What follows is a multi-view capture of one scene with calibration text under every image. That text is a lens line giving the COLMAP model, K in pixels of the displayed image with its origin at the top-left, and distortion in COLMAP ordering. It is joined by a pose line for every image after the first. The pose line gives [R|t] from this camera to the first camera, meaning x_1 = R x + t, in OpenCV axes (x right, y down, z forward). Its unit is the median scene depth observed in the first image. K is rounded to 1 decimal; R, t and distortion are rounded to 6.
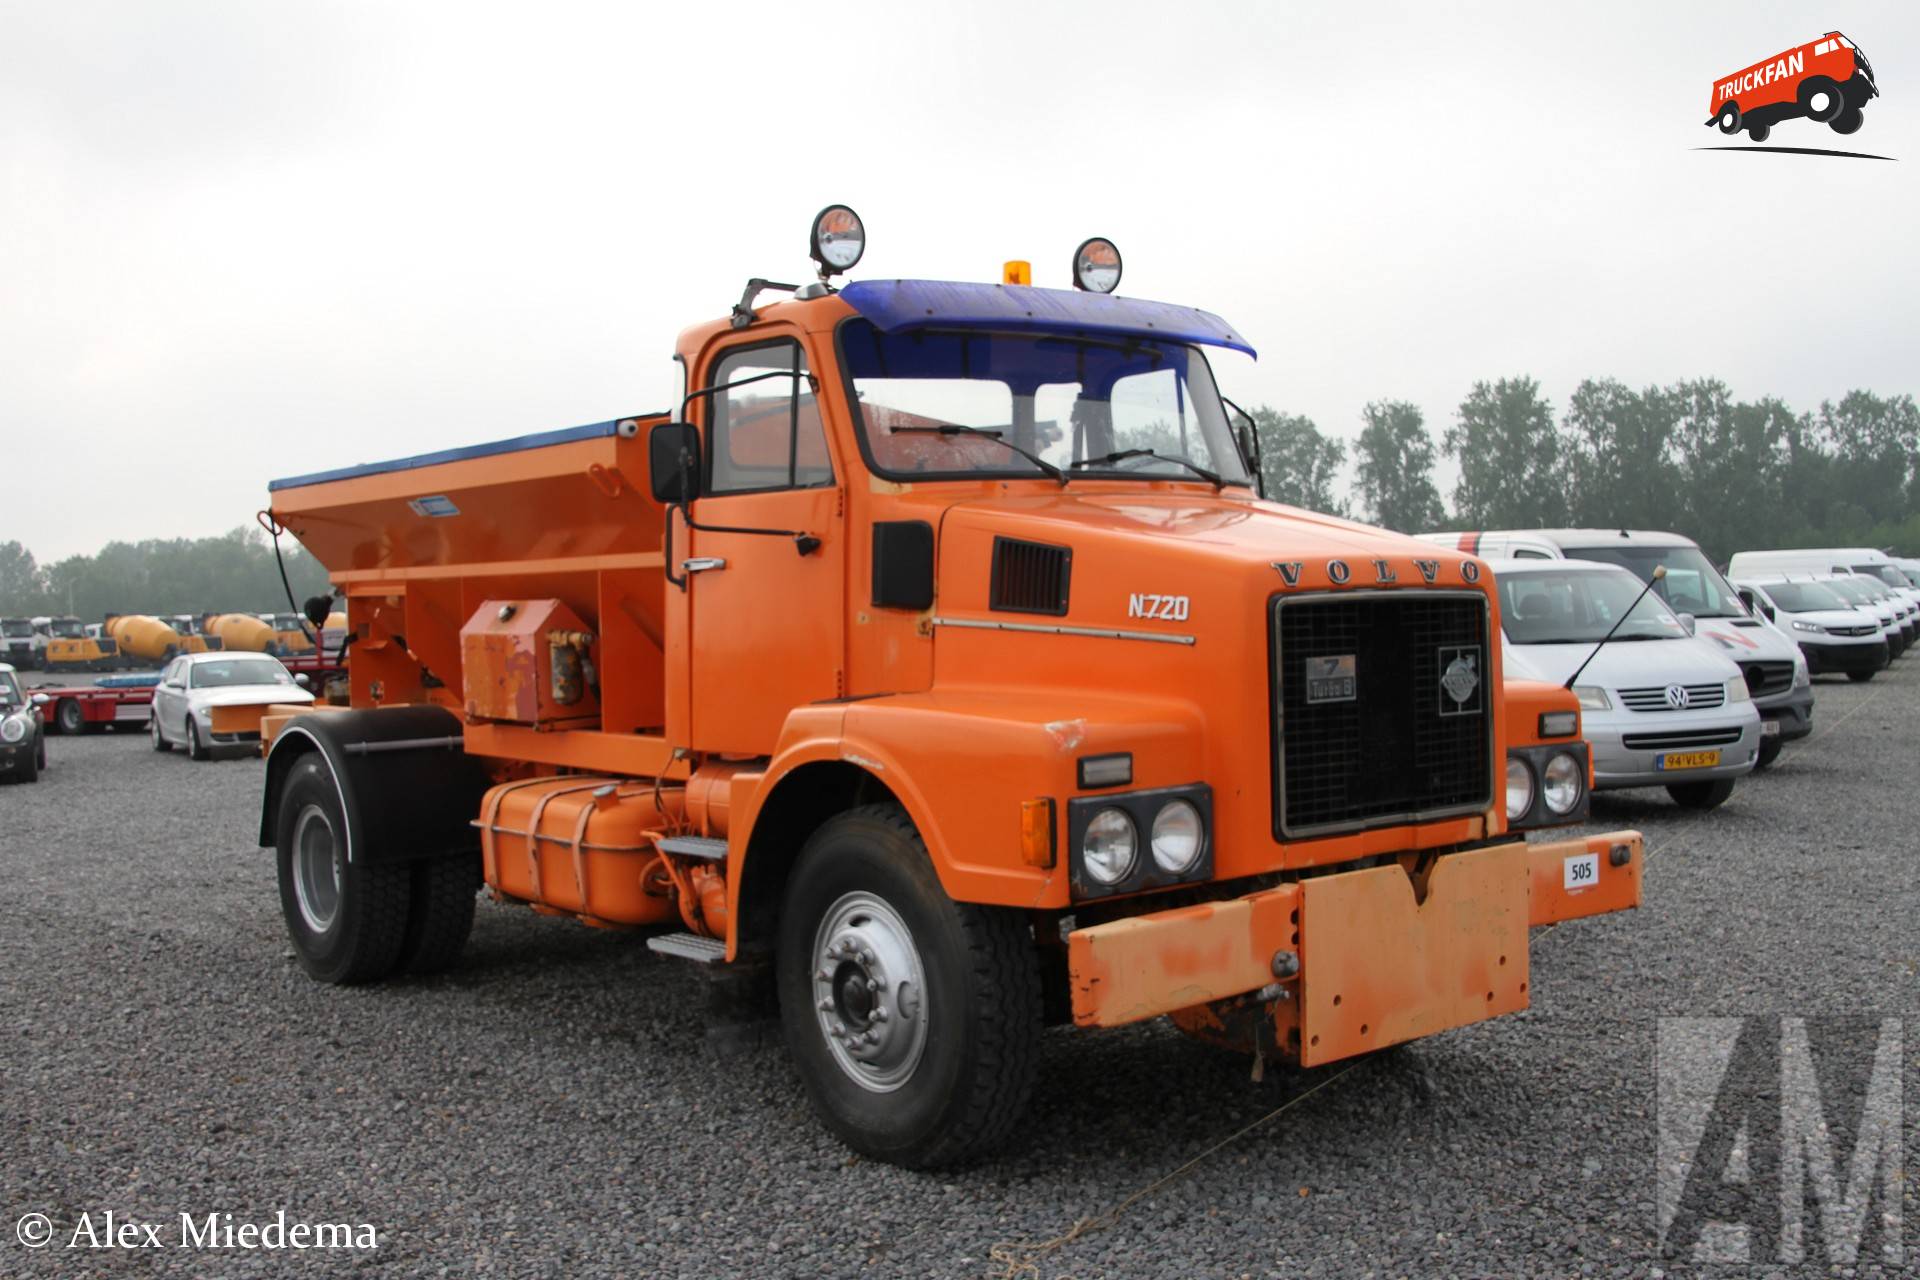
lens RADIAL K [[1981.7, 0, 963.4], [0, 1981.7, 660.4], [0, 0, 1]] dist [-0.080905, 0.000000]
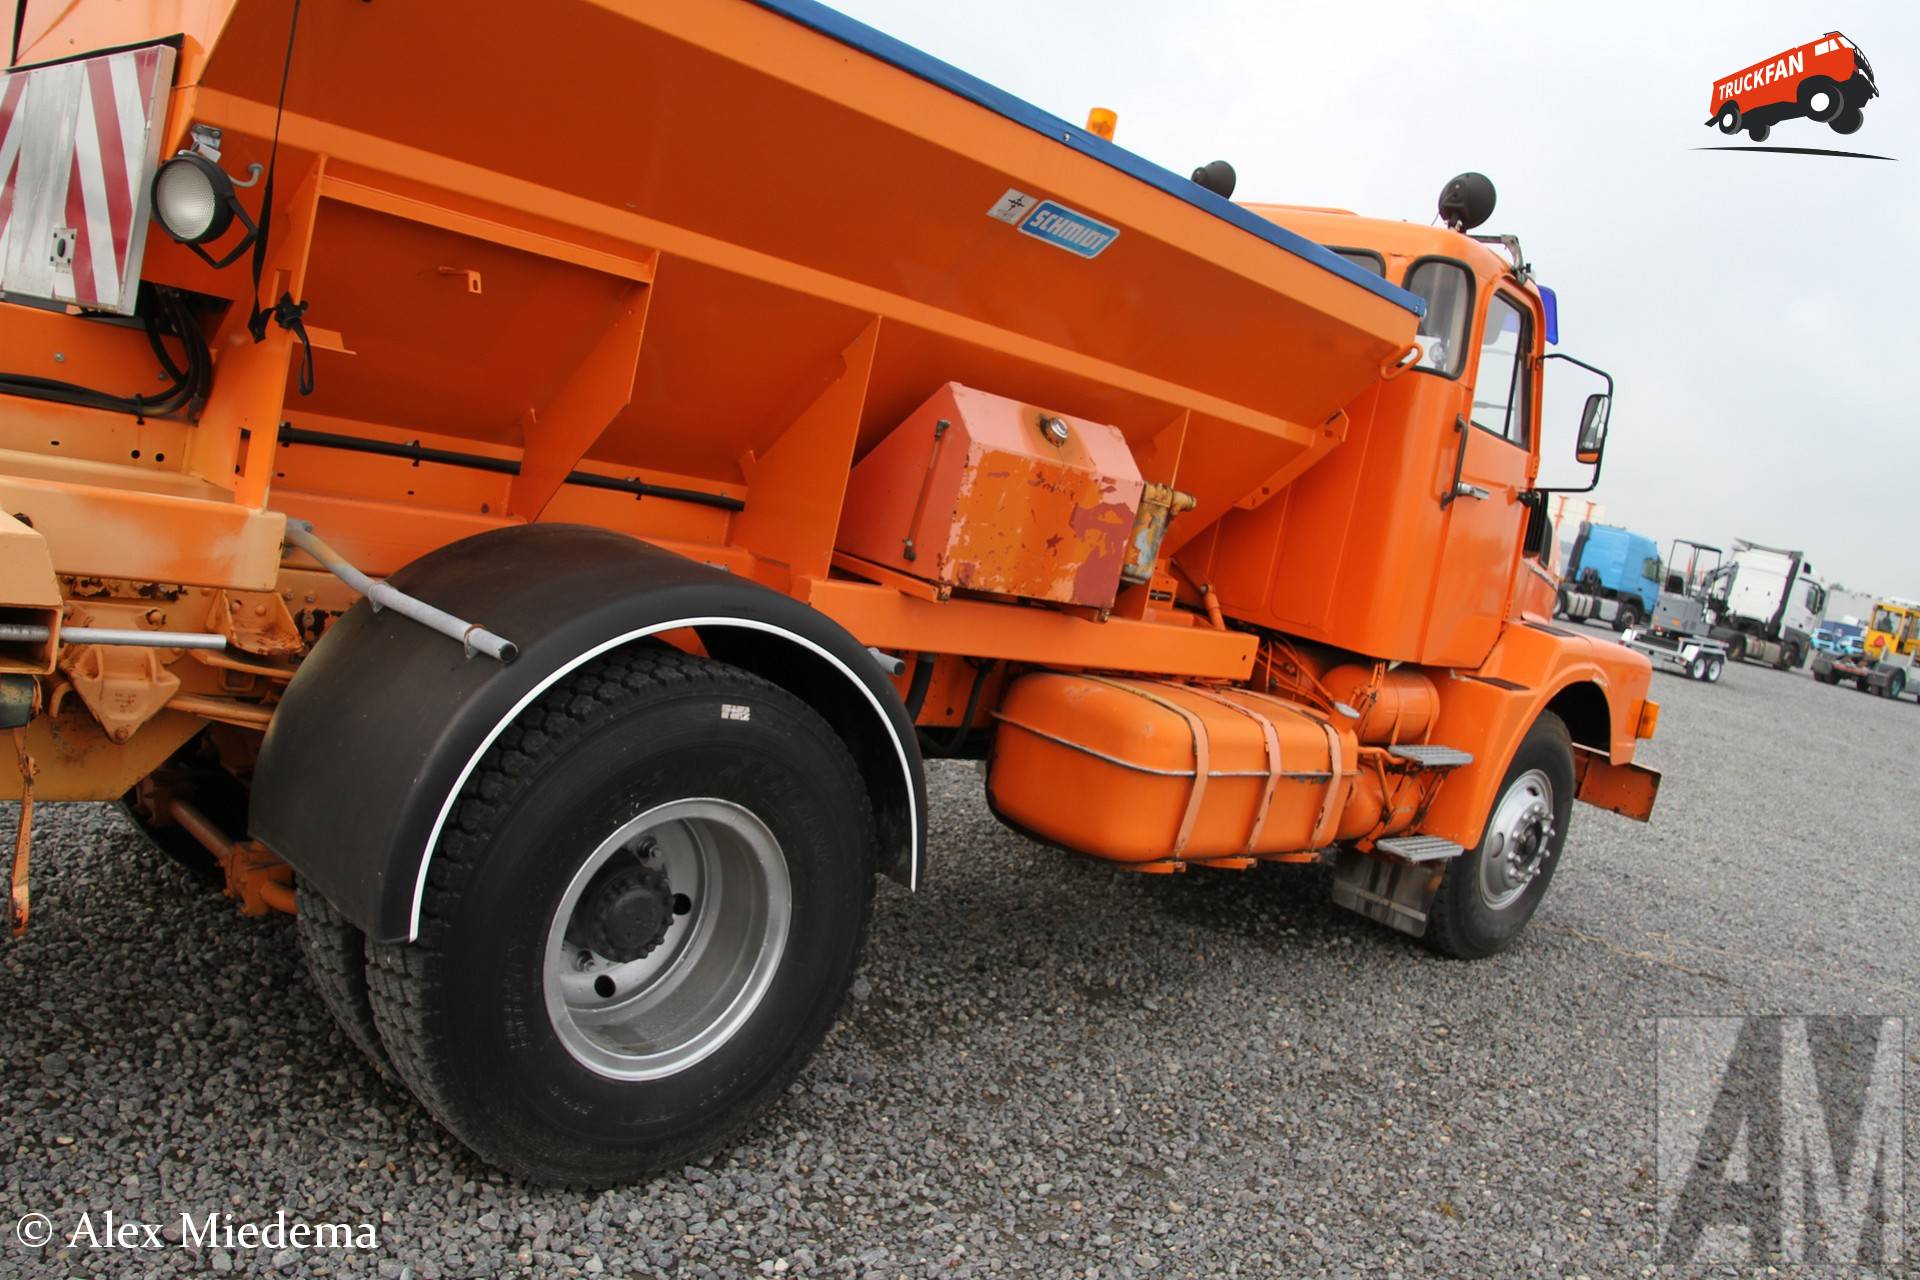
lens RADIAL K [[1552.4, 0, 955.0], [0, 1552.4, 660.7], [0, 0, 1]] dist [-0.165489, 0.068814]
pose [[-0.120677, -0.124318, 0.984877, -1.077945], [-0.170976, 0.979904, 0.102740, 0.004004], [-0.977857, -0.155992, -0.139507, 1.630456]]
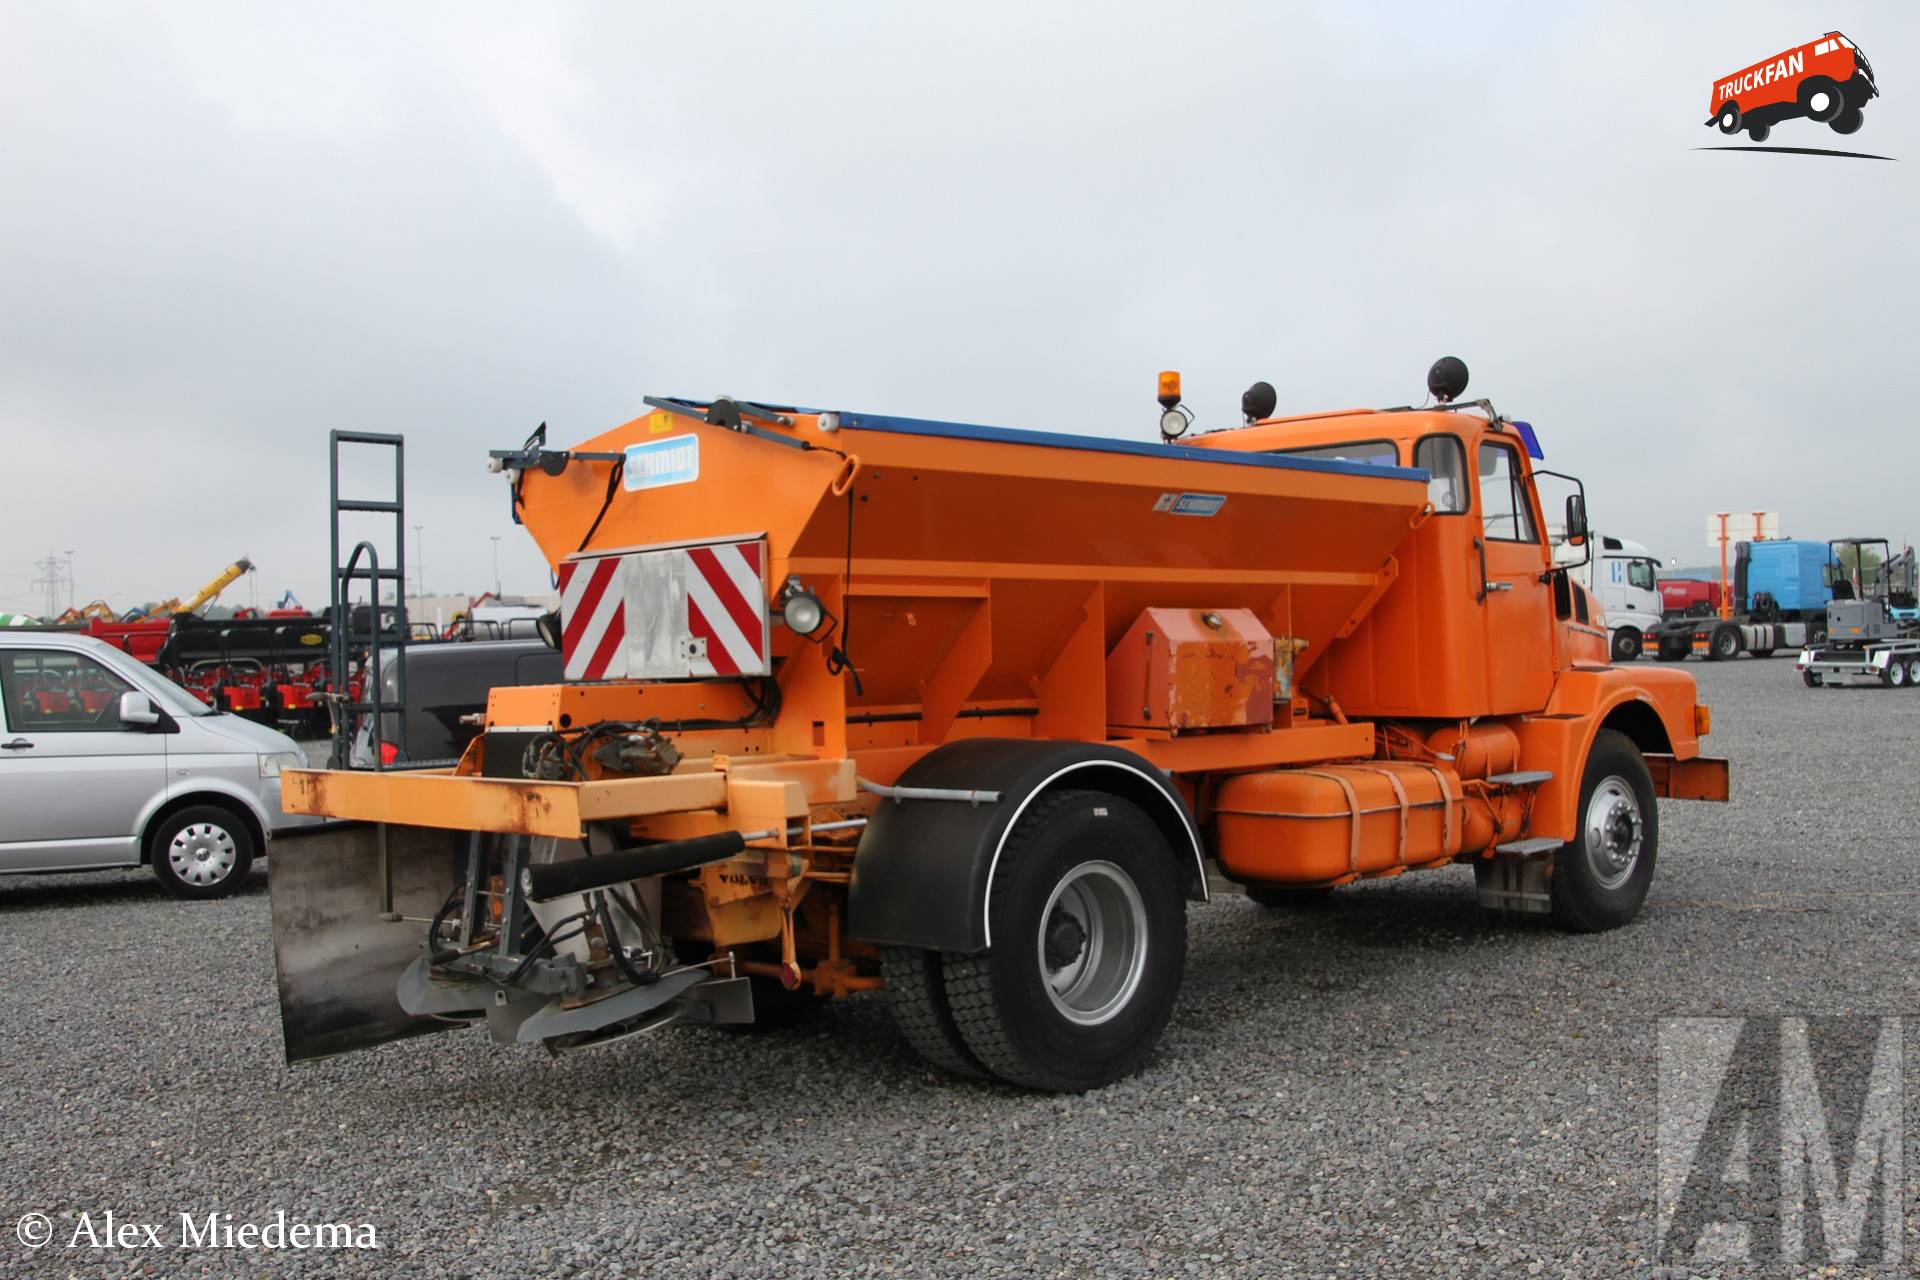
lens RADIAL K [[1889.8, 0, 943.2], [0, 1889.8, 673.0], [0, 0, 1]] dist [-0.074730, 0.000000]
pose [[-0.091997, 0.016141, 0.995628, -1.757576], [0.059408, 0.998177, -0.010693, 0.006959], [-0.993986, 0.058165, -0.092788, 1.838236]]
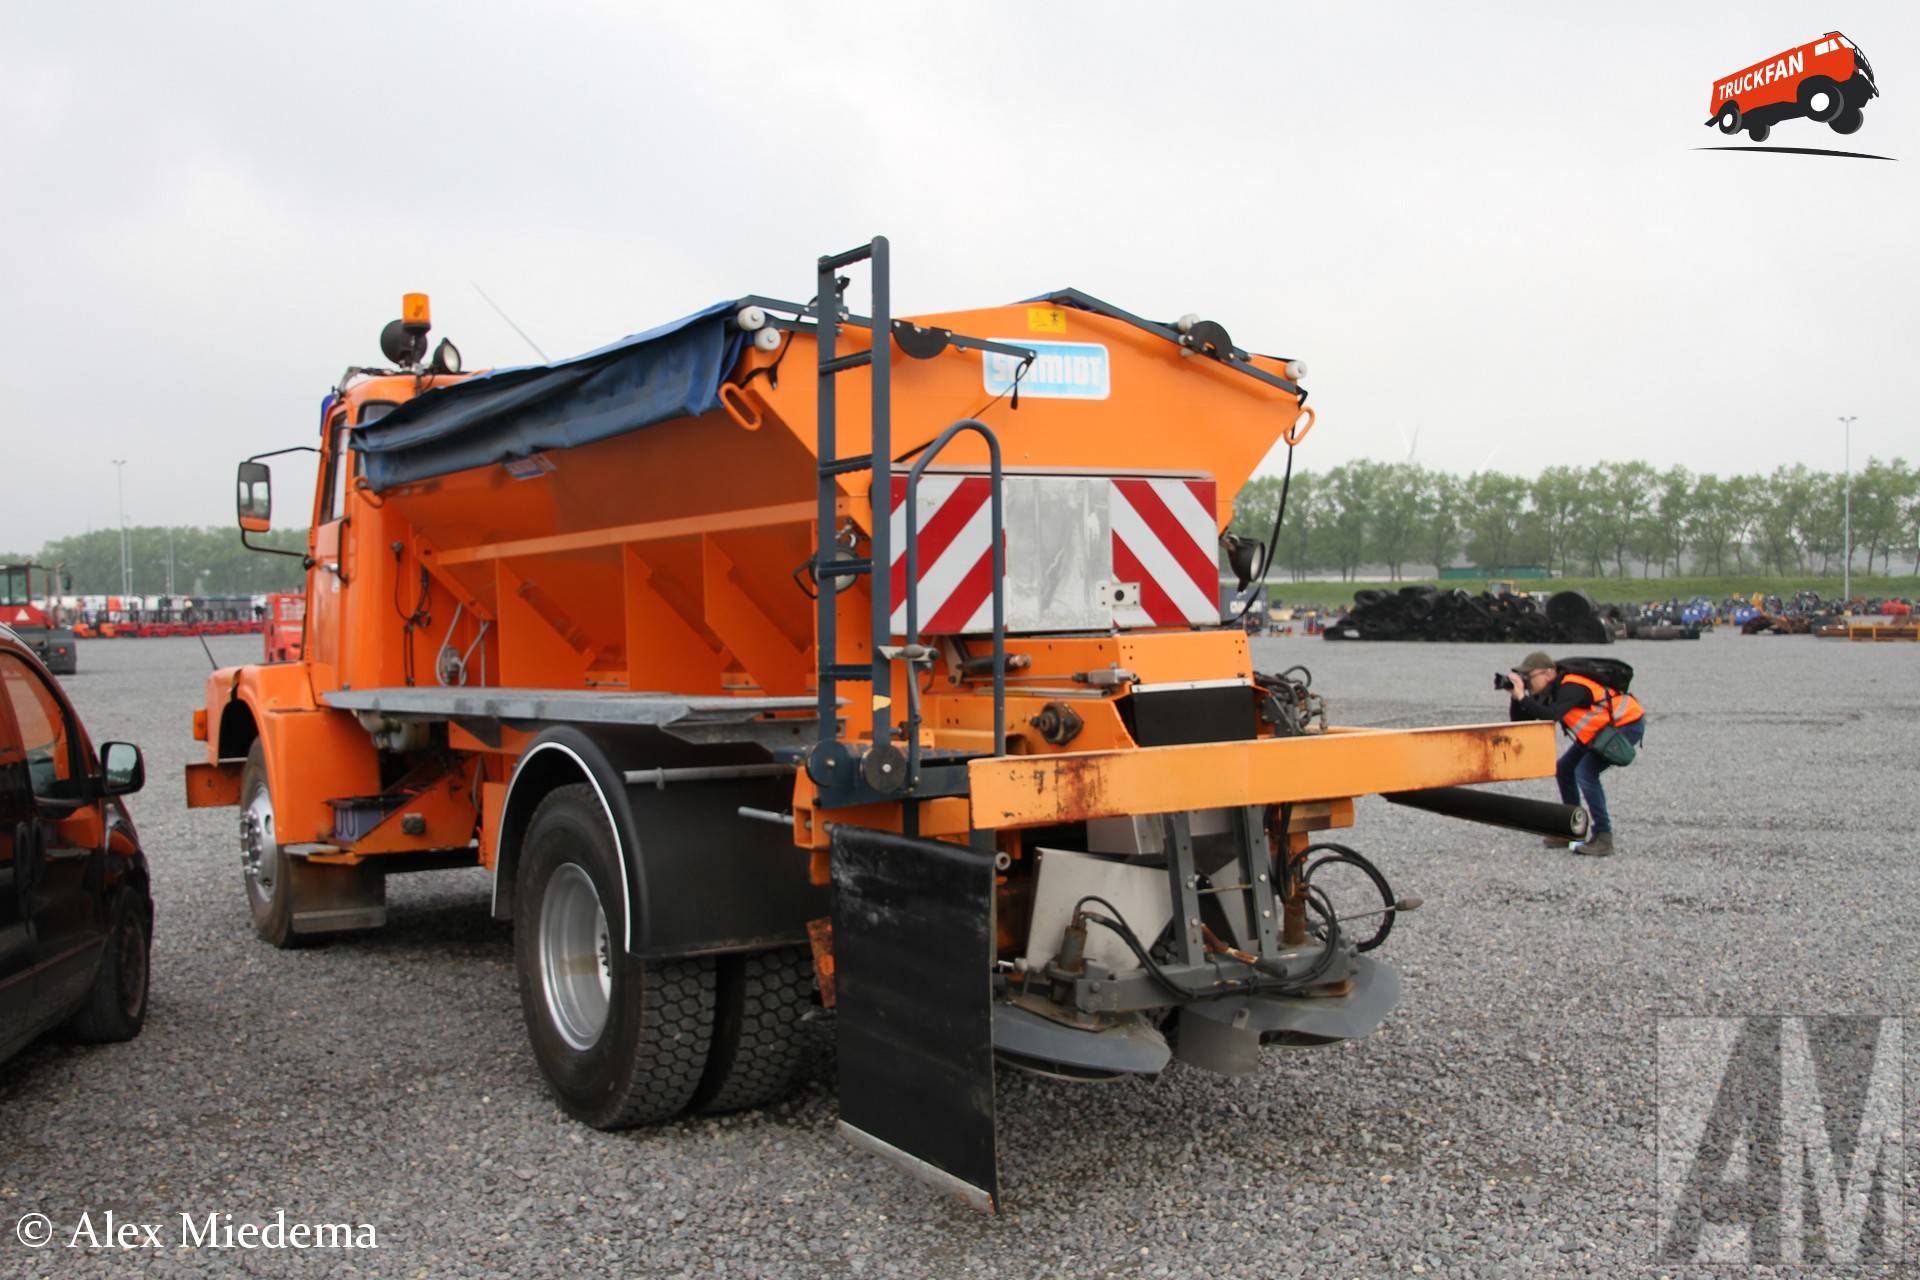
lens RADIAL K [[2082.0, 0, 968.0], [0, 2082.0, 643.3], [0, 0, 1]] dist [-0.028004, 0.000000]
pose [[-0.993451, 0.044156, 0.105378, -0.558528], [0.048297, 0.998145, 0.037073, -0.052026], [-0.103546, 0.041920, -0.993741, 3.051074]]
